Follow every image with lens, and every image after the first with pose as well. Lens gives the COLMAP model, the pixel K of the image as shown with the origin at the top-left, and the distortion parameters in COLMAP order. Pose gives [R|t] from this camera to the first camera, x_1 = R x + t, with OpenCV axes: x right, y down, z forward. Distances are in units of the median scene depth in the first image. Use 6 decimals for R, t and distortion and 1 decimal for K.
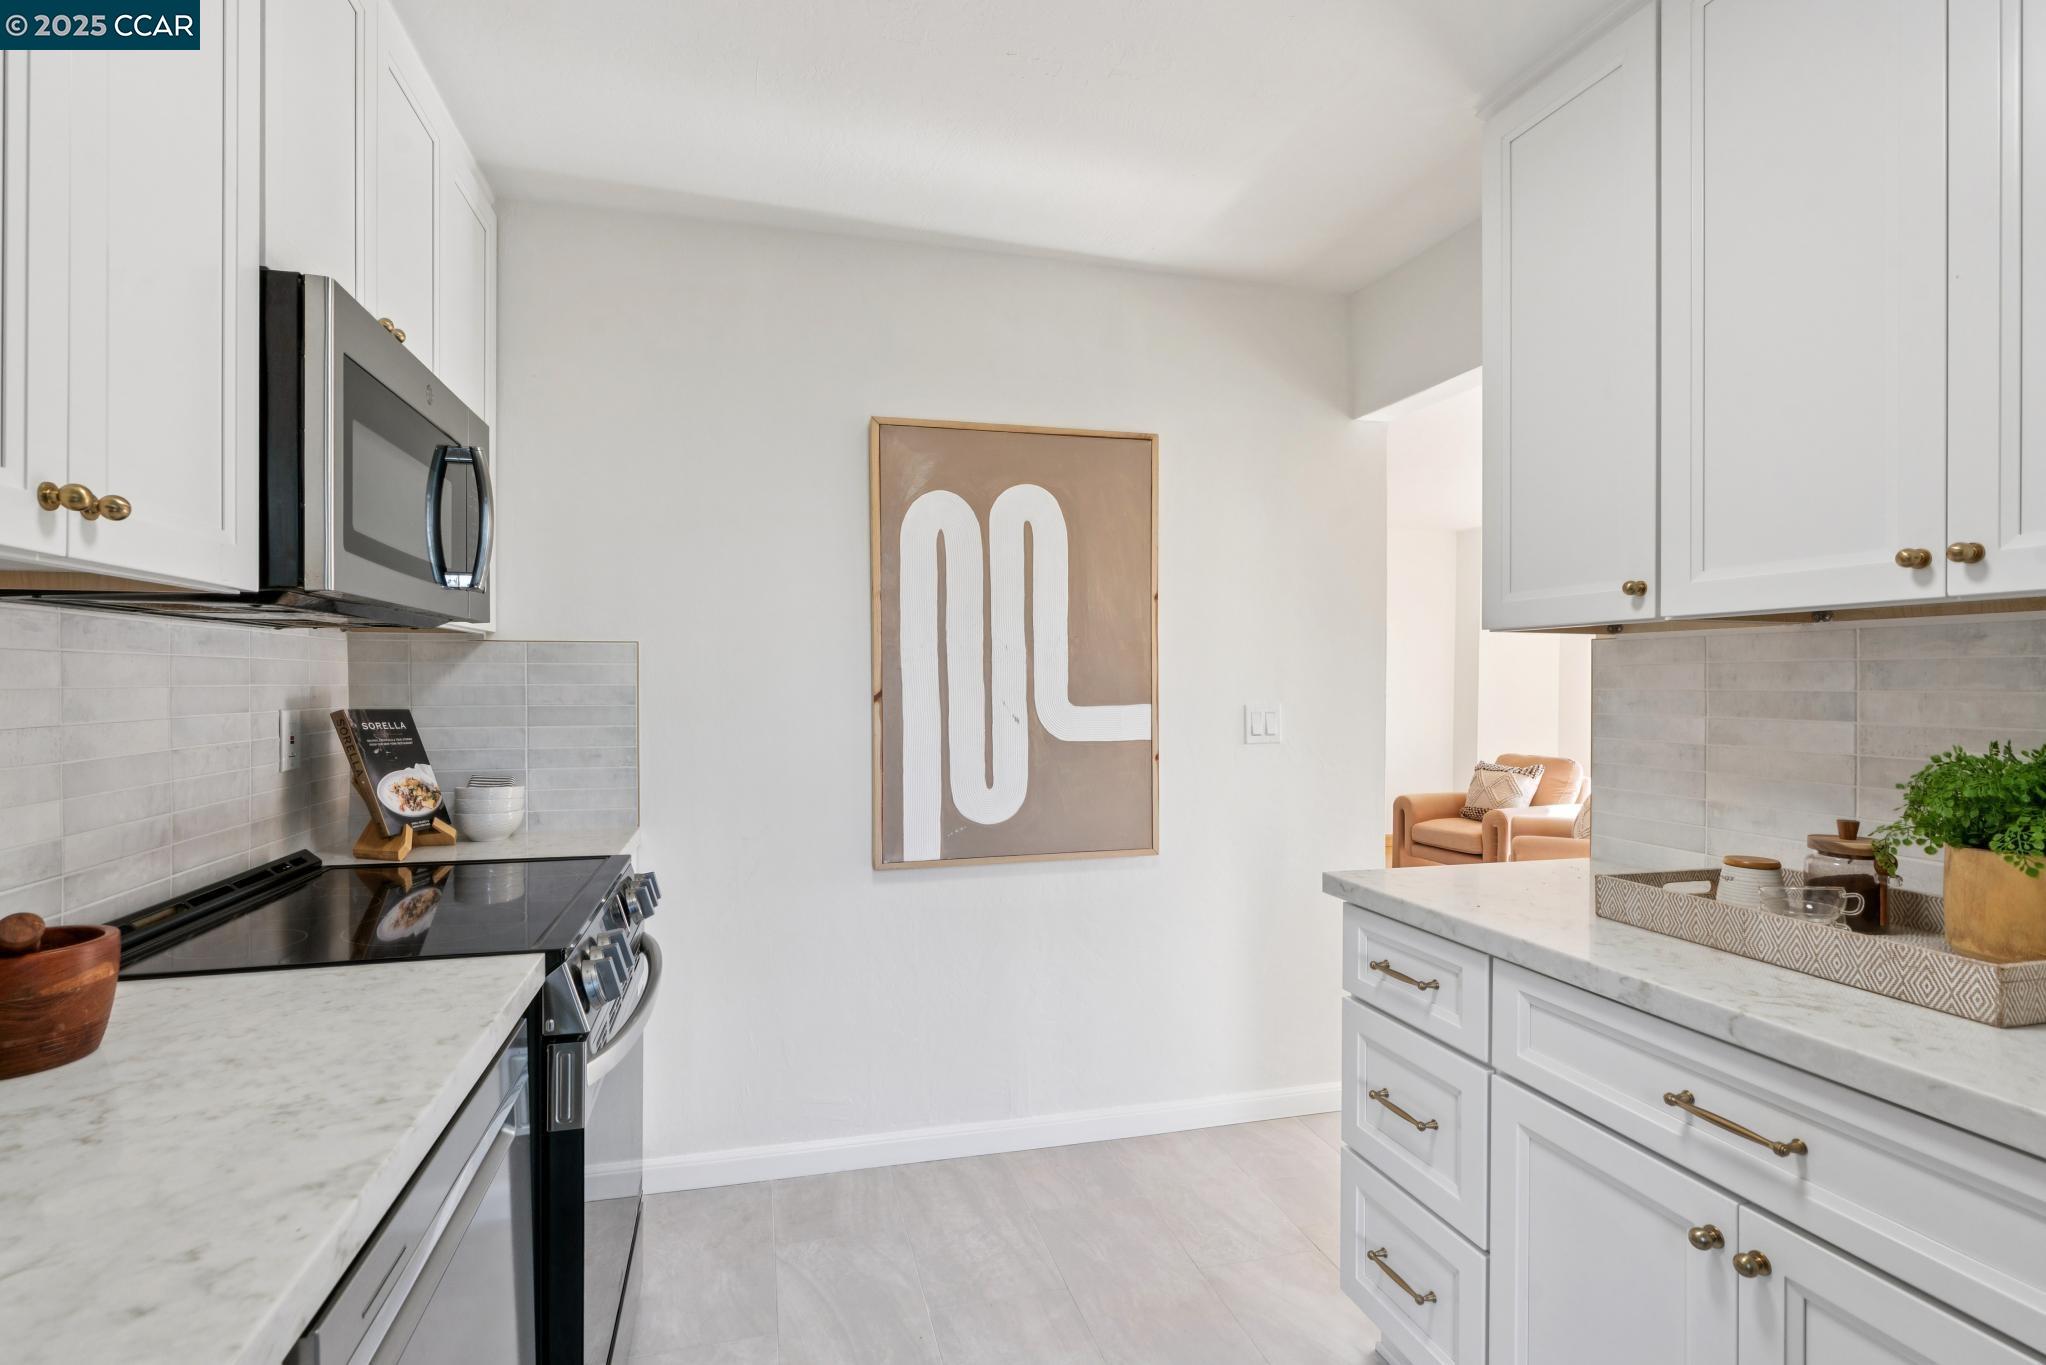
lens RADIAL K [[928.6, 0, 1017.8], [0, 928.6, 684.7], [0, 0, 1]] dist [0.000217, 0.000455]
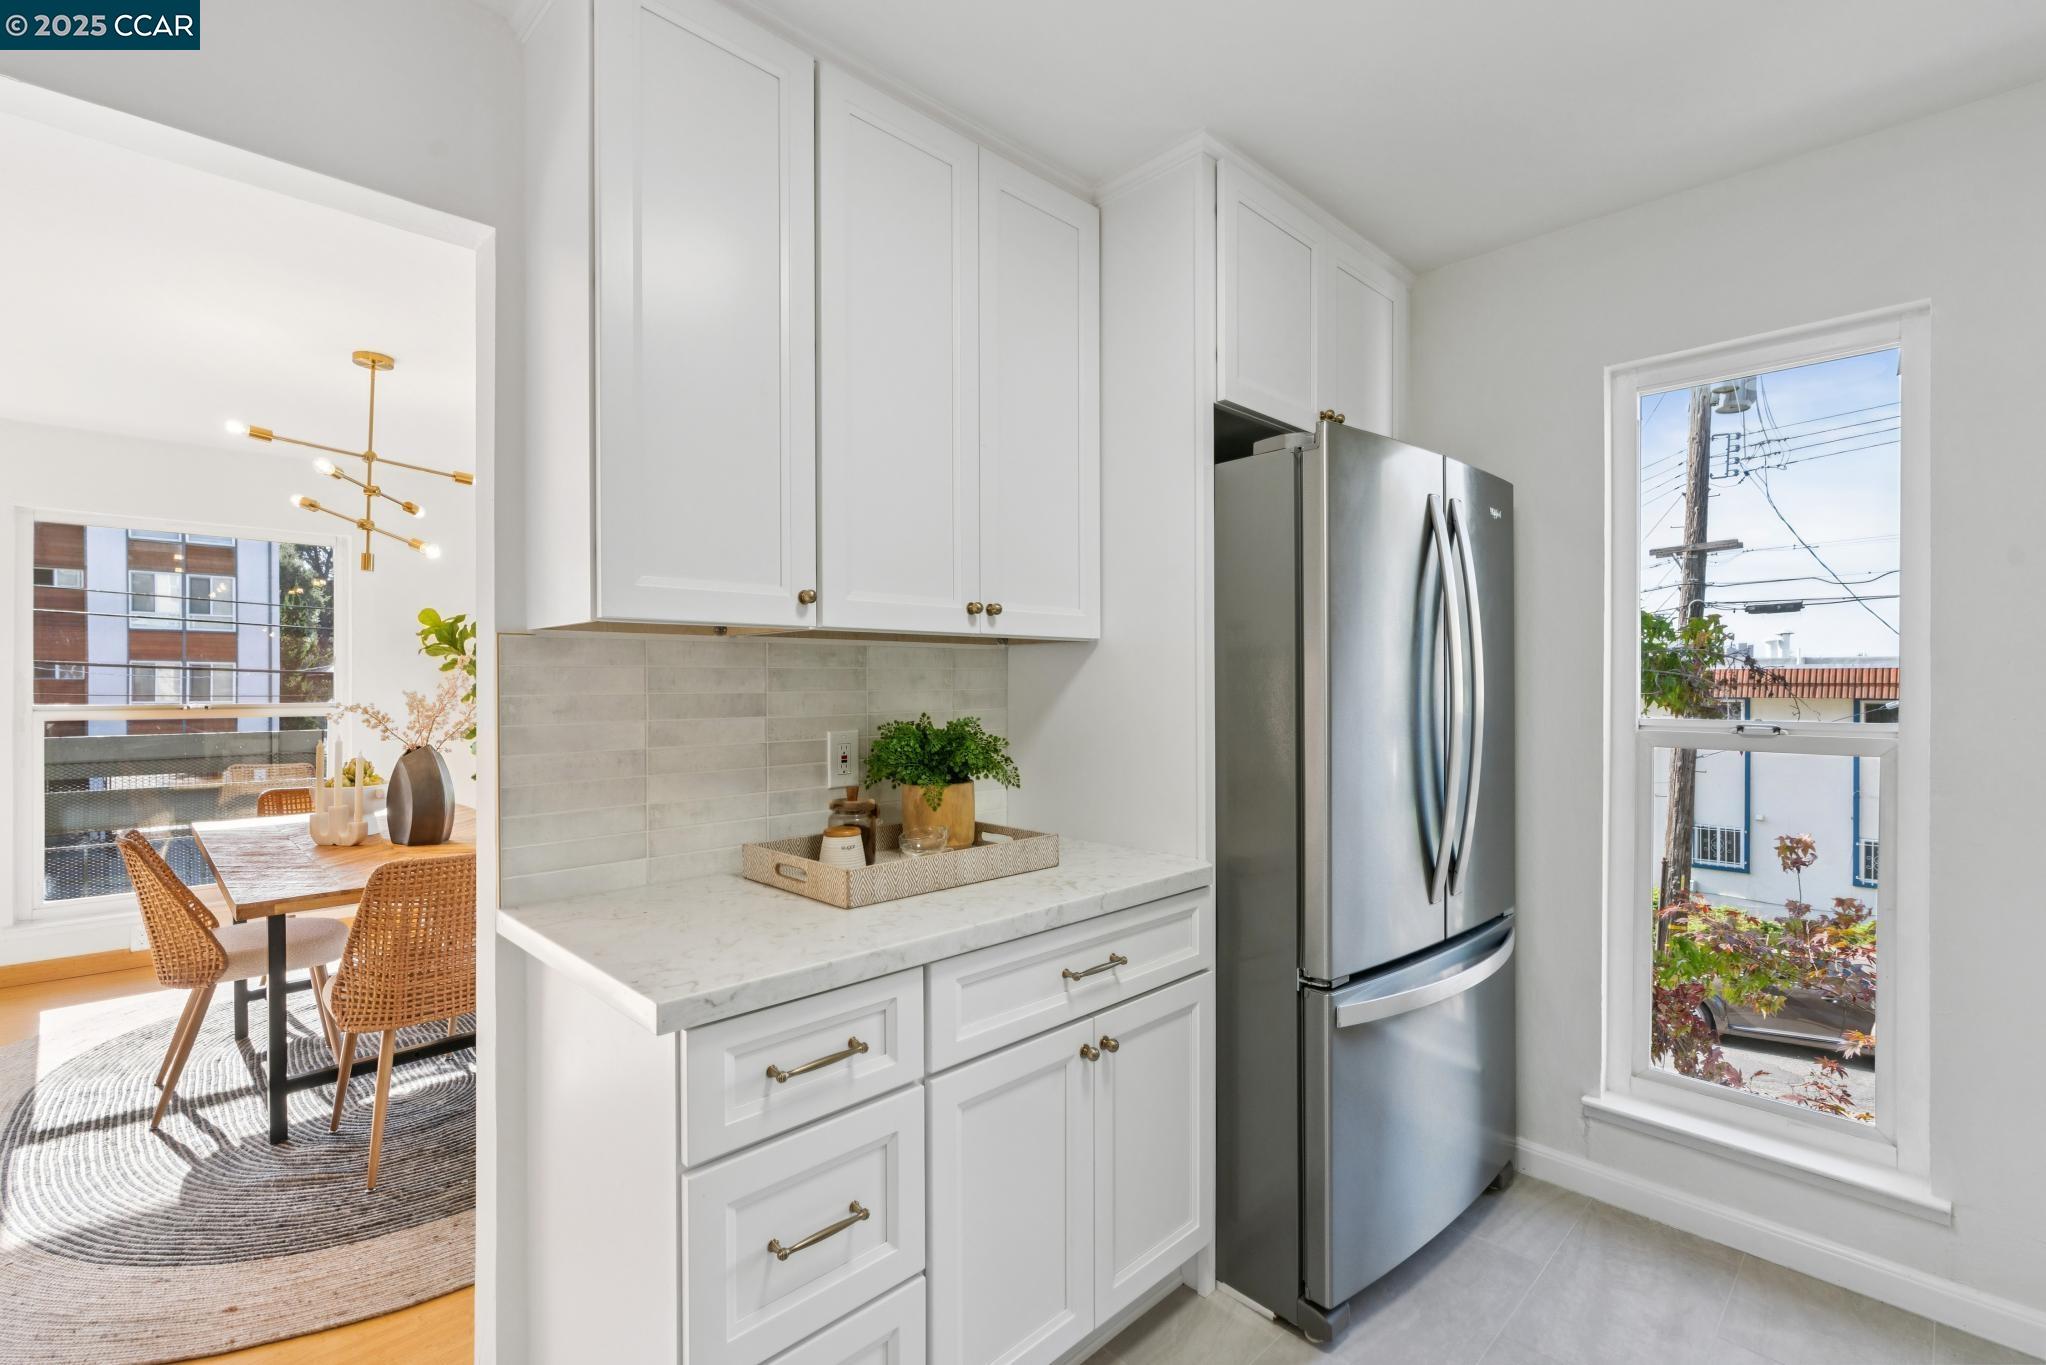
lens RADIAL K [[928.6, 0, 1022.8], [0, 928.6, 680.3], [0, 0, 1]] dist [0.000217, 0.000455]
pose [[-0.478378, -0.001324, 0.878153, -0.386021], [0.005033, 0.999978, 0.004249, -0.013209], [-0.878139, 0.006452, -0.478361, 1.313247]]
